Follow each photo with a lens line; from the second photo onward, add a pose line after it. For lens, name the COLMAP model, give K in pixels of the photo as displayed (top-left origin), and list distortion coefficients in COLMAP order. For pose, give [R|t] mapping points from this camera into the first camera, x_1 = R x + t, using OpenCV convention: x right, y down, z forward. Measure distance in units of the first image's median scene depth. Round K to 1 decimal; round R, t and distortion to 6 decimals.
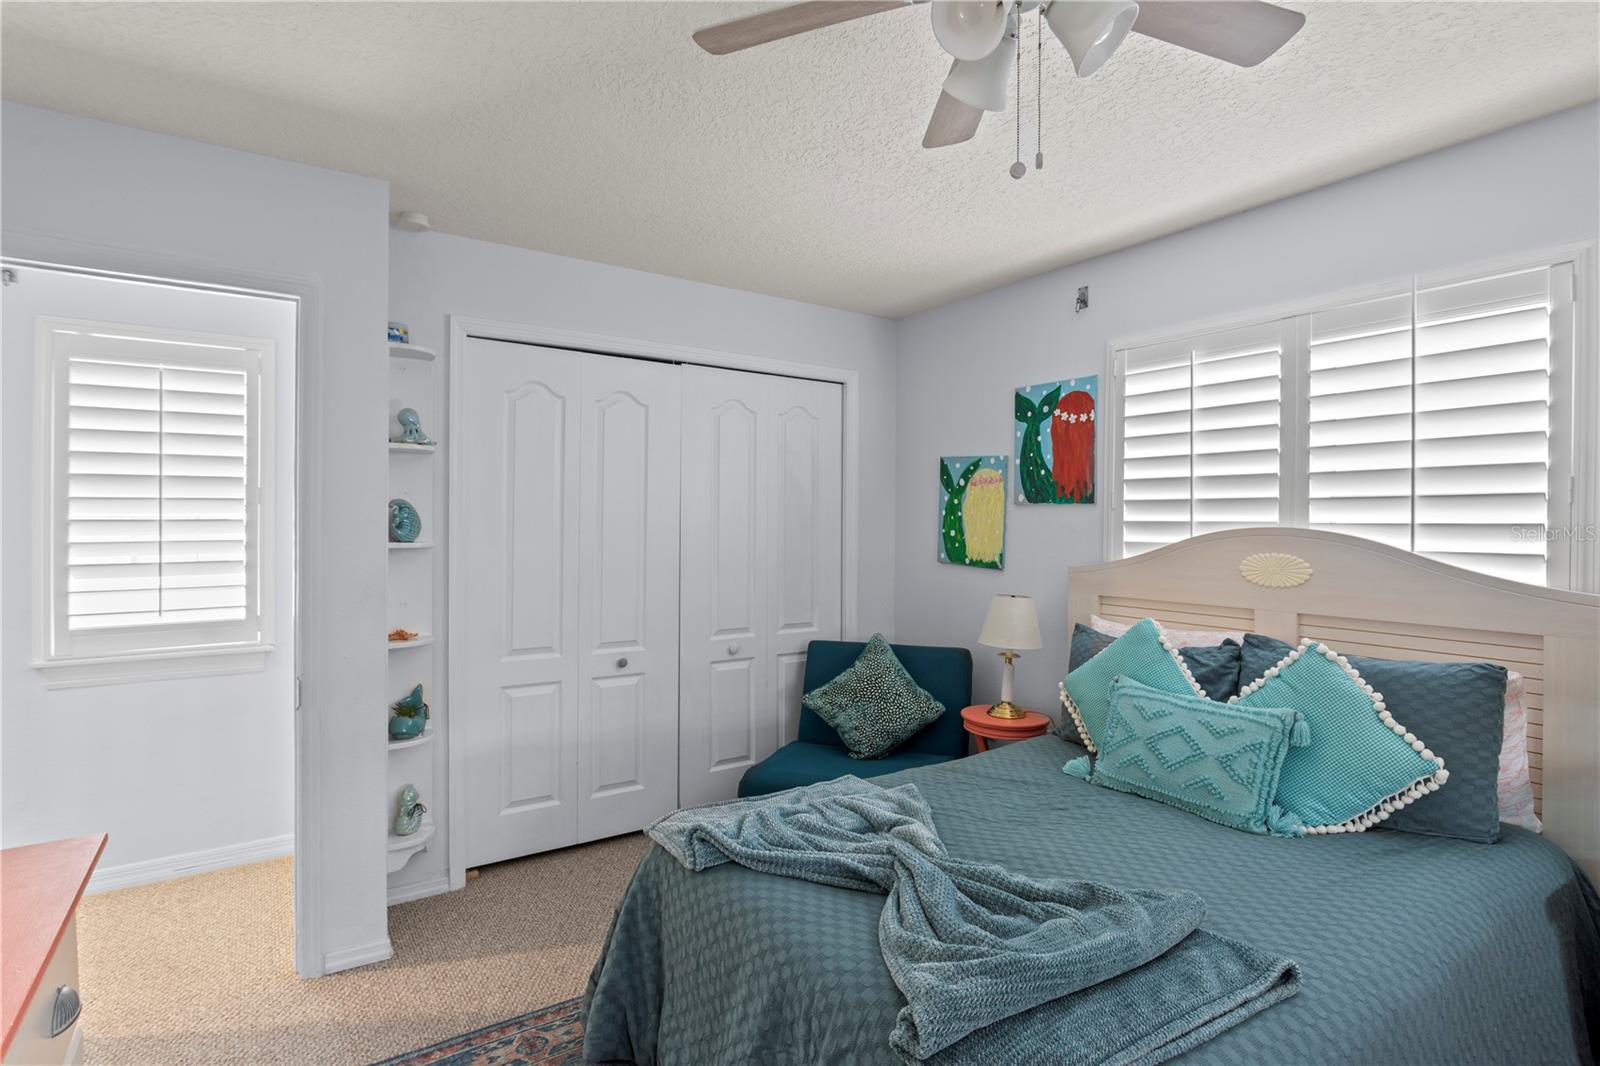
lens RADIAL K [[794.8, 0, 802.0], [0, 794.8, 529.3], [0, 0, 1]] dist [-0.020478, 0.007062]
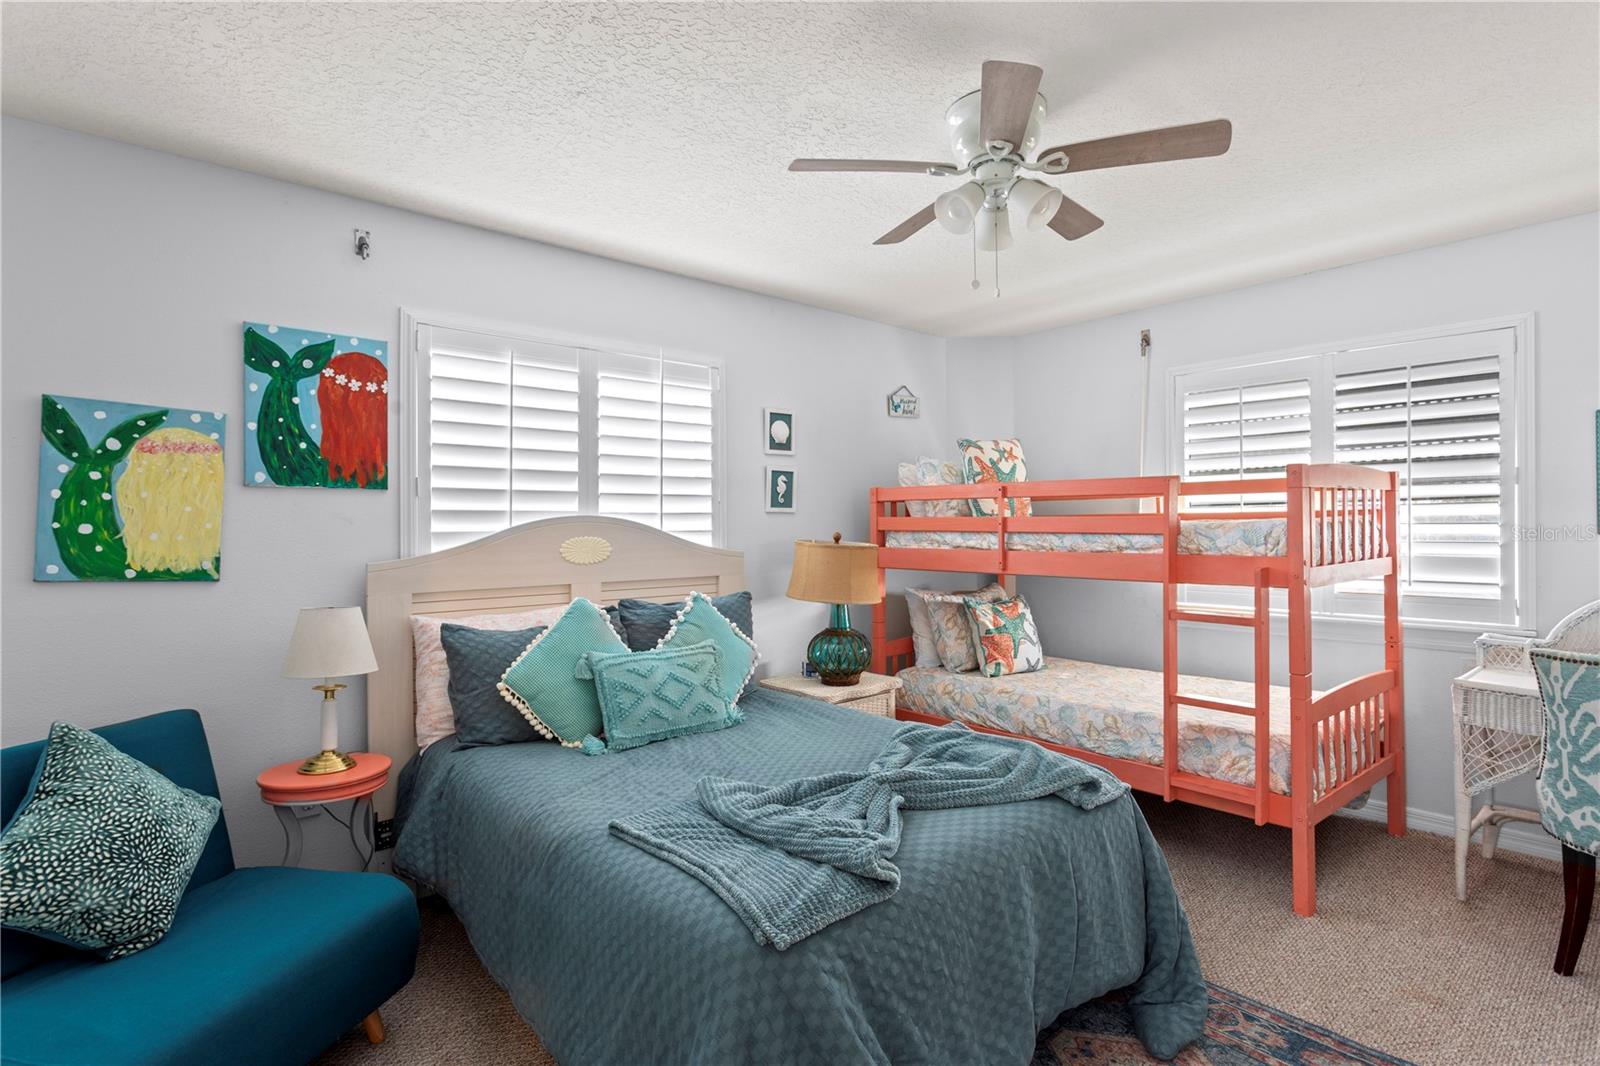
lens RADIAL K [[794.8, 0, 792.6], [0, 794.8, 528.4], [0, 0, 1]] dist [-0.020478, 0.007062]
pose [[-0.131991, -0.011825, 0.991180, -0.520956], [0.014866, 0.999793, 0.013908, 0.004484], [-0.991139, 0.016570, -0.131788, 0.643599]]
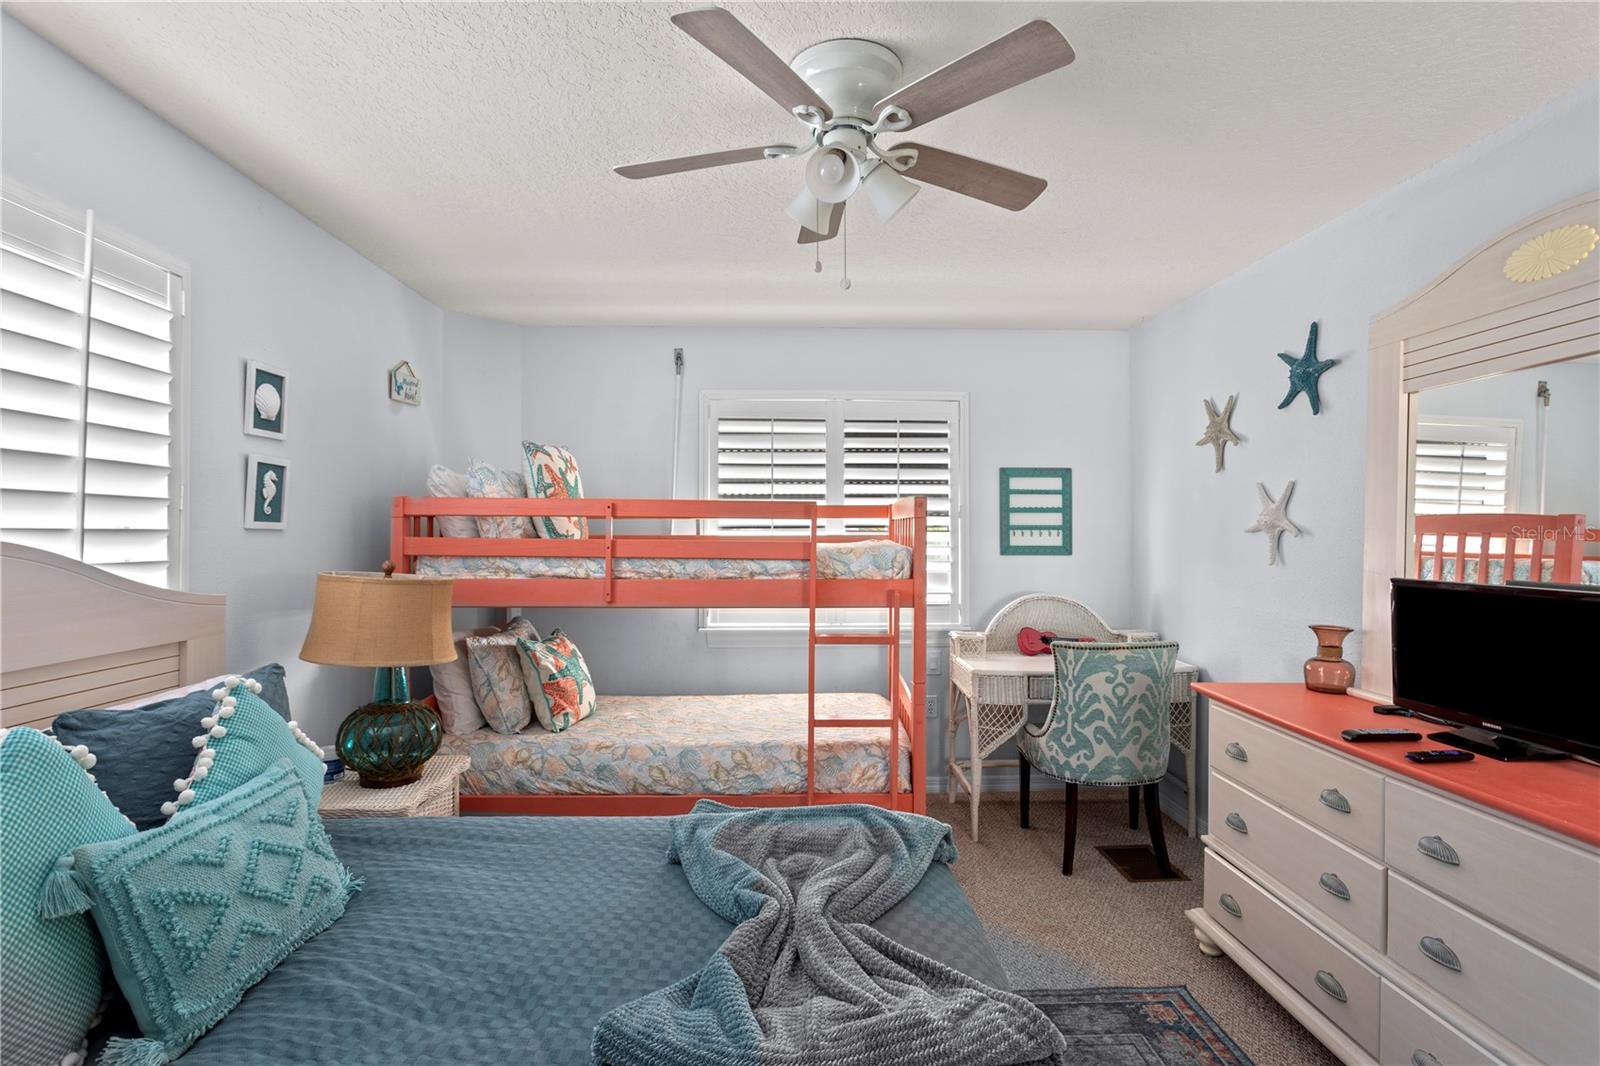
lens RADIAL K [[794.8, 0, 807.0], [0, 794.8, 524.4], [0, 0, 1]] dist [-0.020478, 0.007062]
pose [[-0.855163, -0.002538, 0.518354, -0.161798], [-0.003822, 0.999992, -0.001410, -0.008514], [-0.518346, -0.003187, -0.855165, 0.875550]]
